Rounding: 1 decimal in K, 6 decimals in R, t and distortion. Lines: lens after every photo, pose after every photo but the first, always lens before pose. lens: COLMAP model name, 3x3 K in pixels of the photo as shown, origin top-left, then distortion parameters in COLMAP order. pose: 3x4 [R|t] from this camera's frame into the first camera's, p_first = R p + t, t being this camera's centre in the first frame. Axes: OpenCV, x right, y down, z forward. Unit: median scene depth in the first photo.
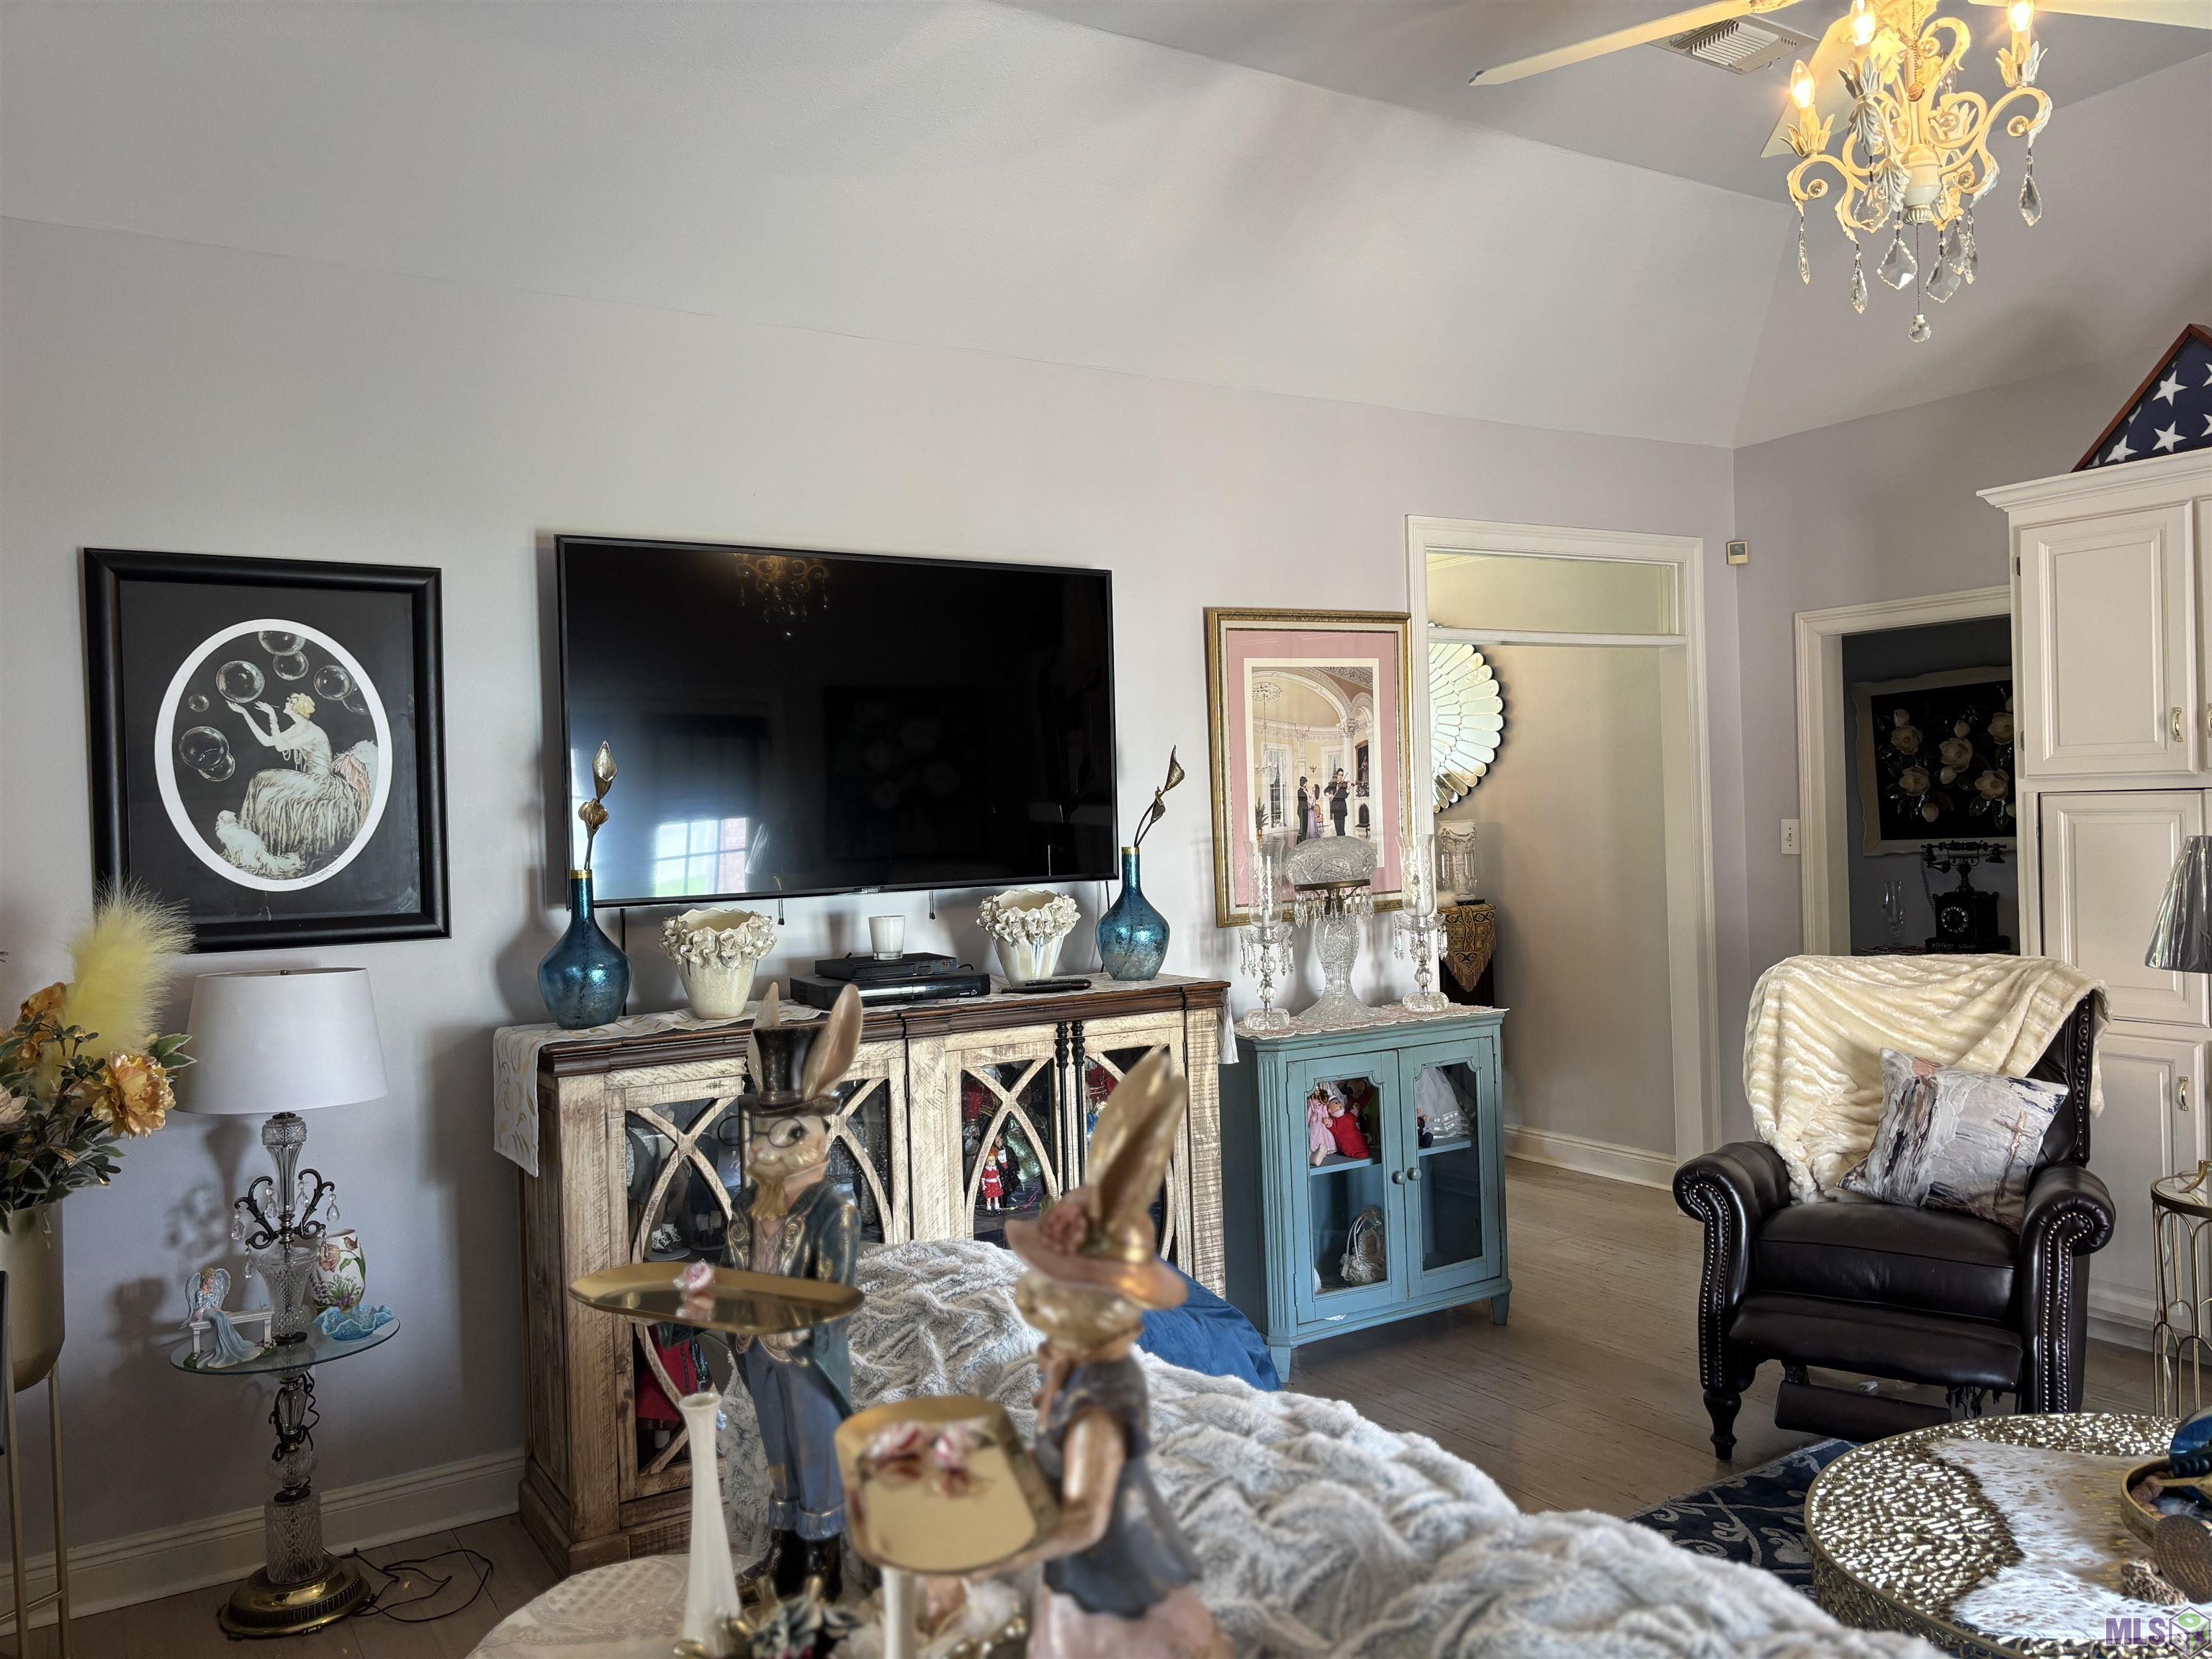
lens RADIAL K [[1651.9, 0, 1093.4], [0, 1651.9, 836.4], [0, 0, 1]] dist [0.013044, -0.031800]
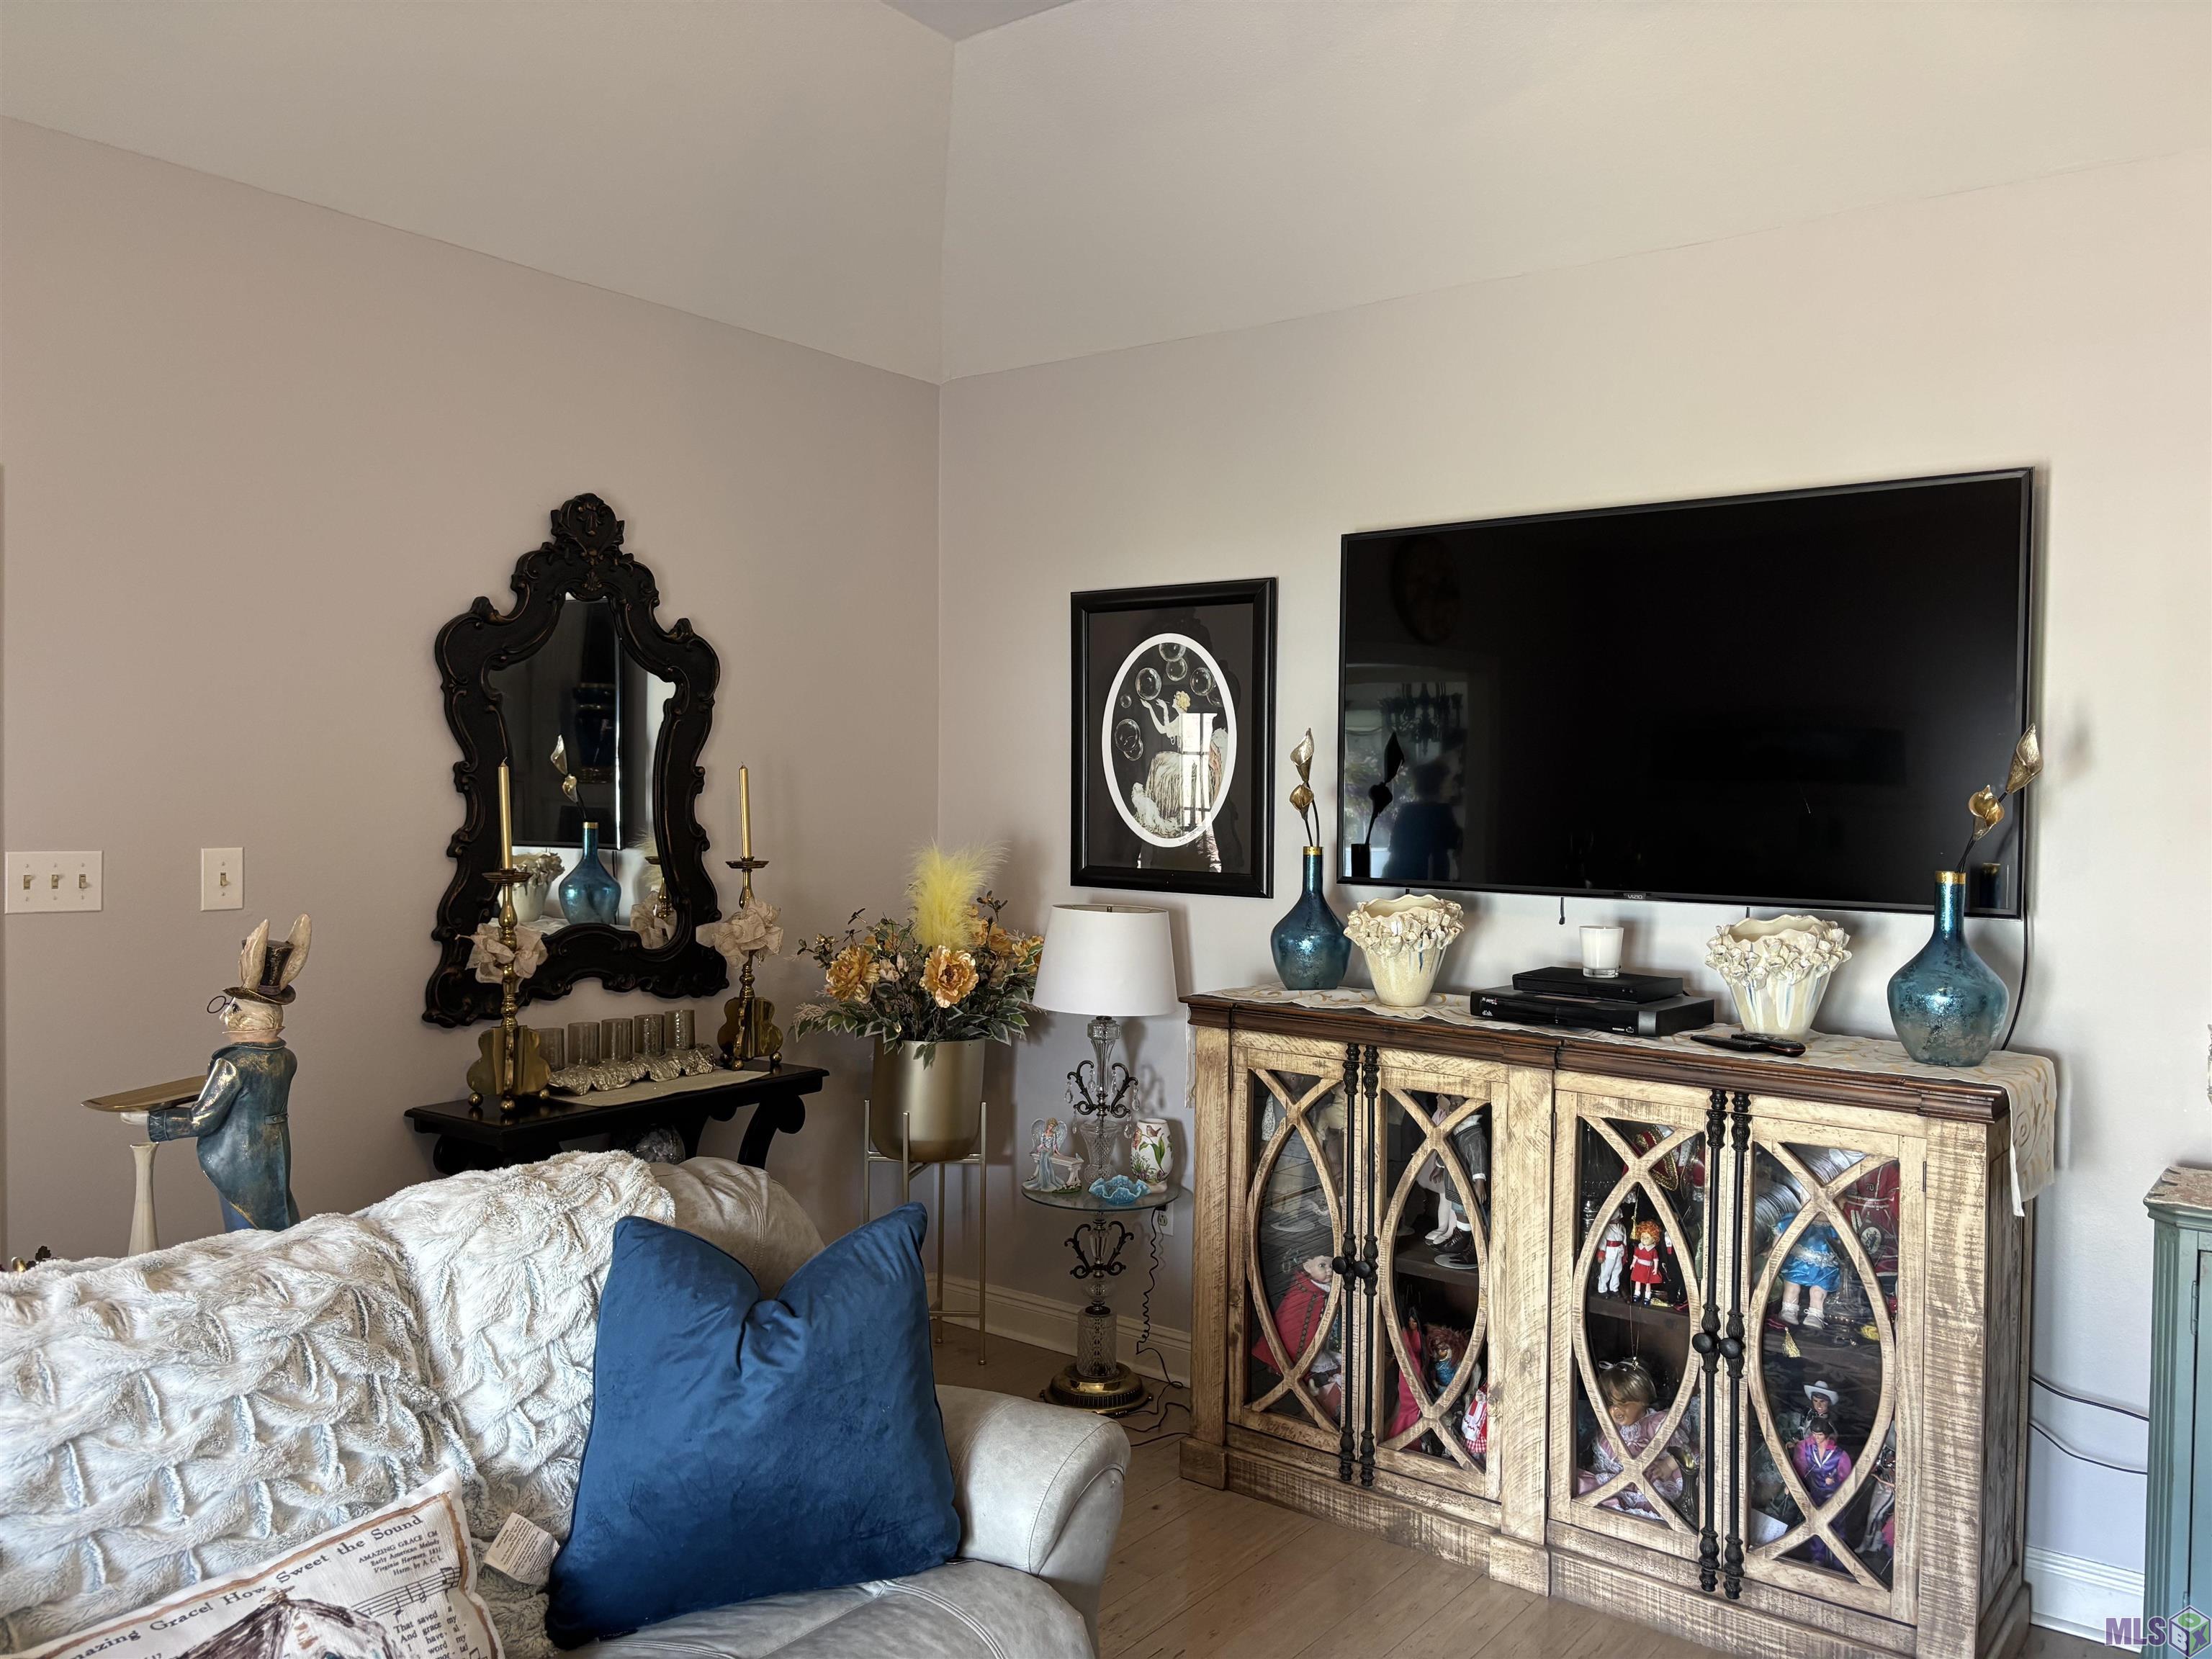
lens RADIAL K [[1651.9, 0, 1104.0], [0, 1651.9, 810.5], [0, 0, 1]] dist [0.013044, -0.031800]
pose [[0.325137, 0.044758, -0.944607, 0.677437], [-0.036867, 0.998720, 0.034632, -0.036620], [0.944948, 0.023564, 0.326371, 0.528861]]
